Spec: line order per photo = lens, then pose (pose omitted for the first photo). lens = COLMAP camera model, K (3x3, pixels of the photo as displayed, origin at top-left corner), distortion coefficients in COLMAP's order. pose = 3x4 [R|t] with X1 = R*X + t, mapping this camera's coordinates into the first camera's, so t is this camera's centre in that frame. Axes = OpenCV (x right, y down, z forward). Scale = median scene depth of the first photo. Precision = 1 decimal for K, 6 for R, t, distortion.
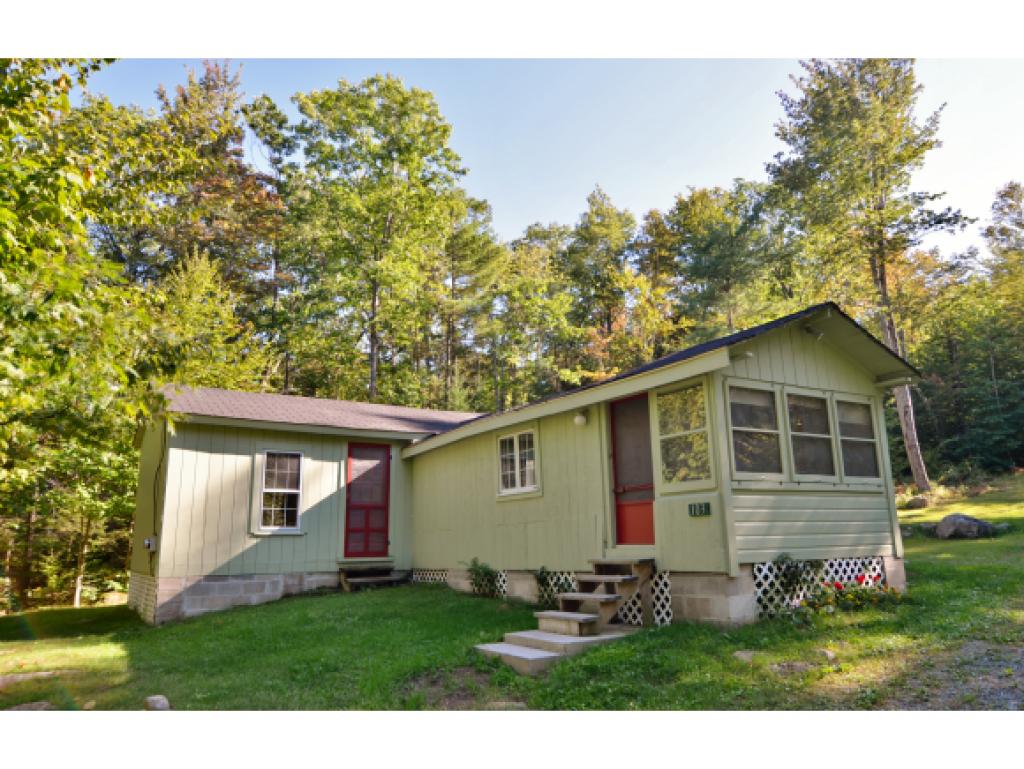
lens RADIAL K [[697.4, 0, 511.5], [0, 697.4, 384.0], [0, 0, 1]] dist [-0.006123, -0.001807]
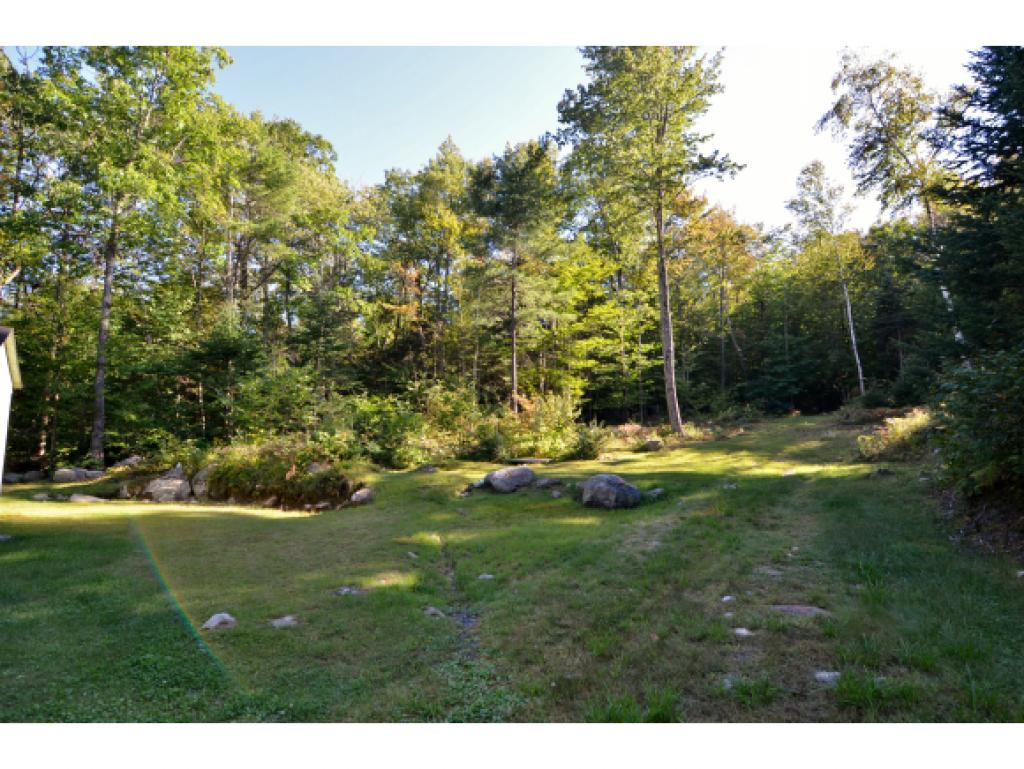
lens RADIAL K [[538.0, 0, 512.1], [0, 538.0, 388.1], [0, 0, 1]] dist [0.002838, 0.000097]
pose [[0.995126, 0.036064, 0.091777, 0.254878], [-0.045857, 0.993208, 0.106938, 0.010801], [-0.087297, -0.110626, 0.990021, 0.209712]]
